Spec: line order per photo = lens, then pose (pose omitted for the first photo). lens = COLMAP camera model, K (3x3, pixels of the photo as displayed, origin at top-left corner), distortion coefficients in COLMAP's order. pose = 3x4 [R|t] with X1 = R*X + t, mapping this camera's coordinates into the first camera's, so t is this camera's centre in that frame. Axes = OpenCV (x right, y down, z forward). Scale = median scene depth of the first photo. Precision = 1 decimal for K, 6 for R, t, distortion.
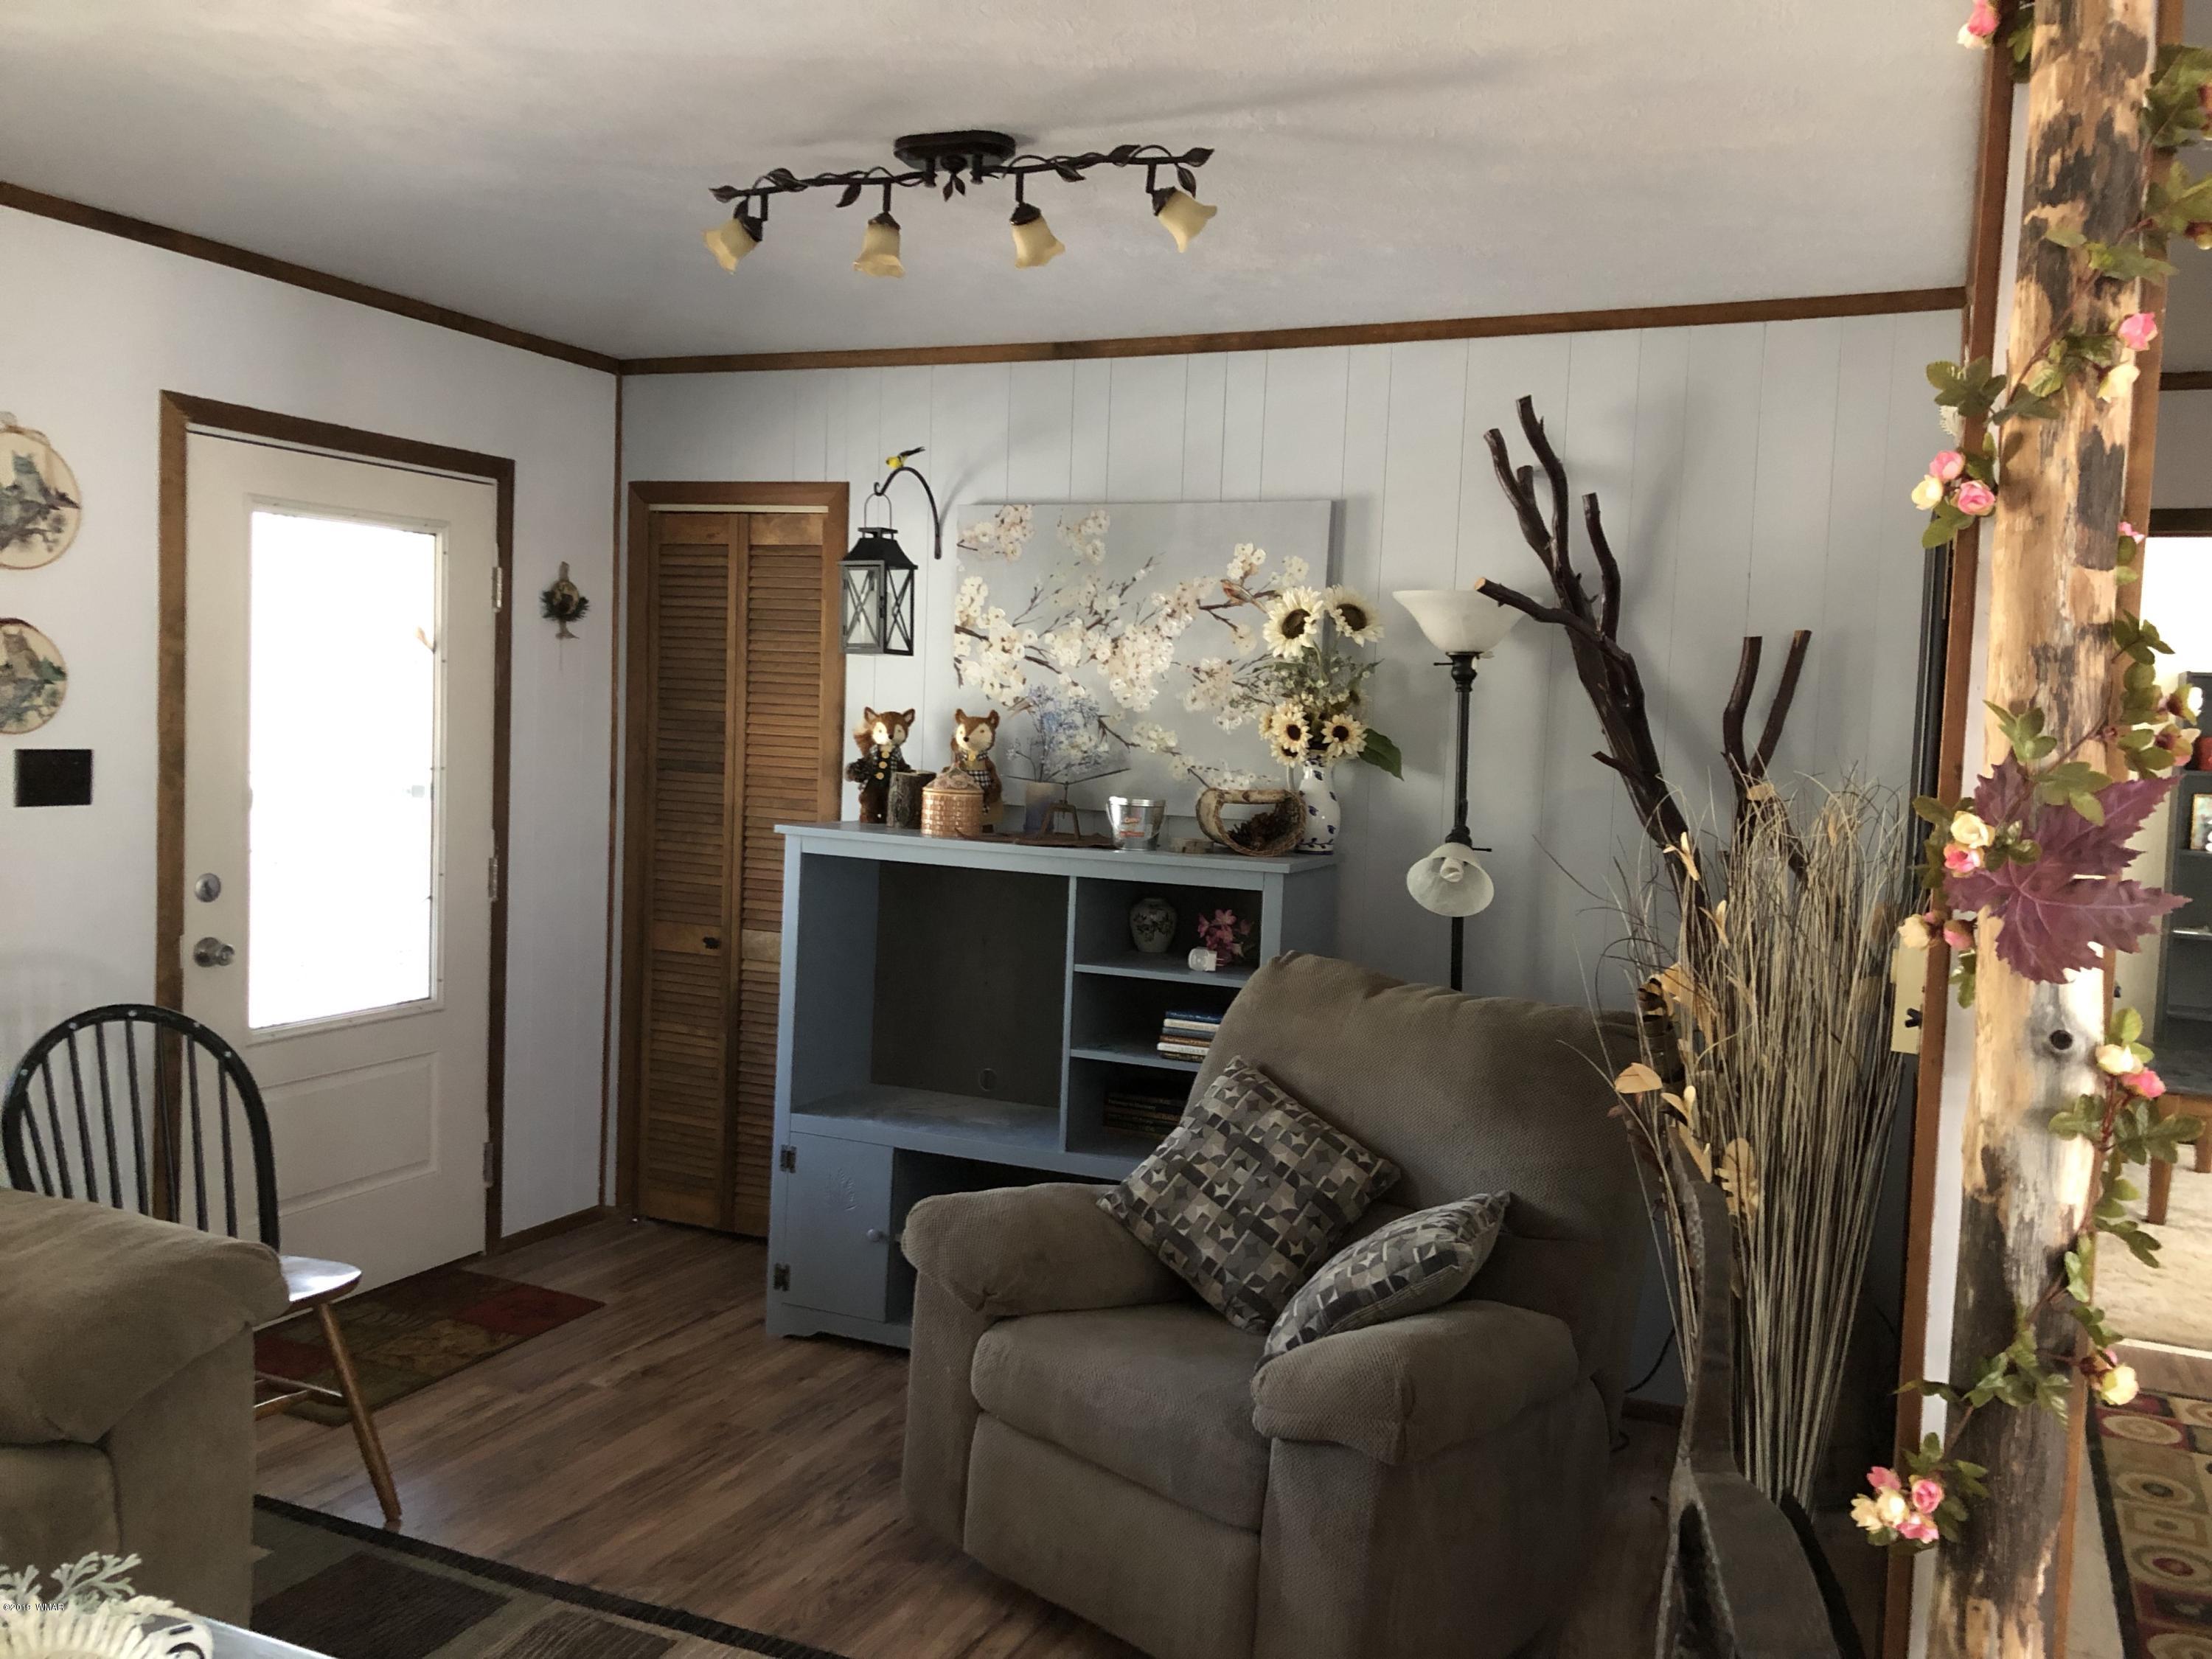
lens RADIAL K [[1798.8, 0, 1122.9], [0, 1798.8, 819.1], [0, 0, 1]] dist [0.035069, -0.033849]
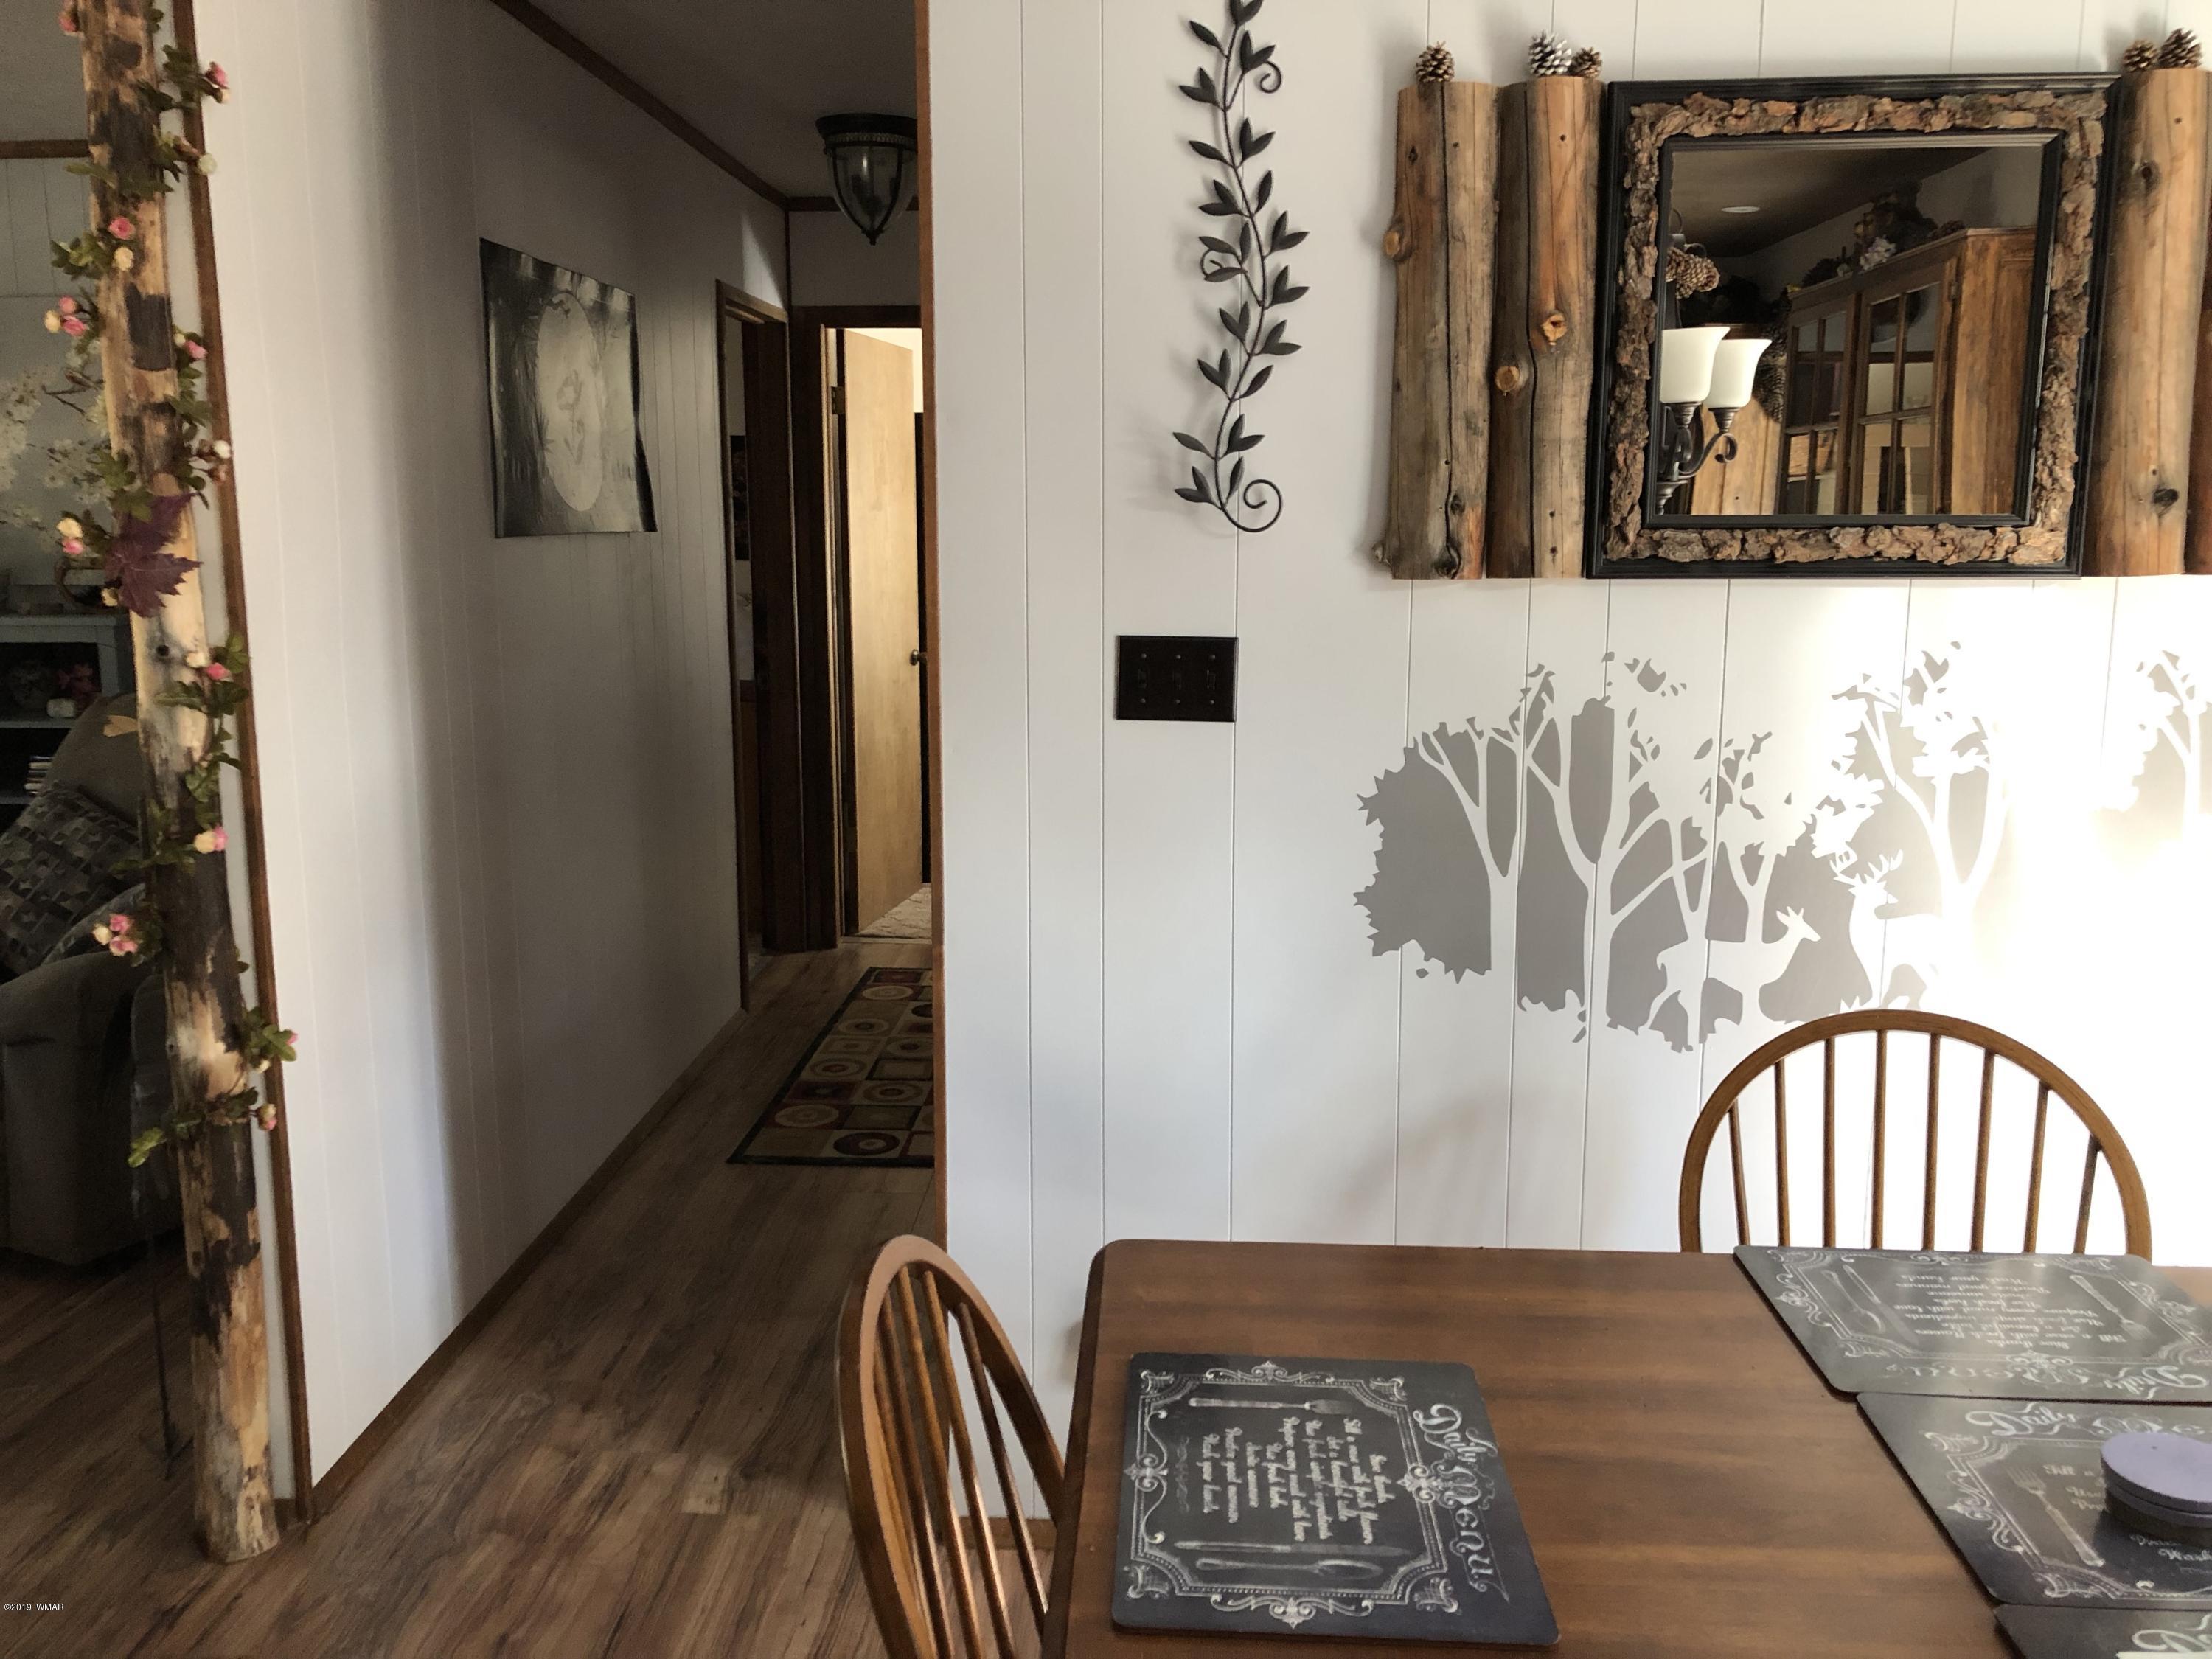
lens RADIAL K [[1798.8, 0, 1098.4], [0, 1798.8, 812.2], [0, 0, 1]] dist [0.035069, -0.033849]
pose [[0.931669, -0.100032, 0.349265, 0.259941], [0.059039, 0.990255, 0.126130, 0.038948], [-0.358478, -0.096891, 0.928496, -0.329967]]
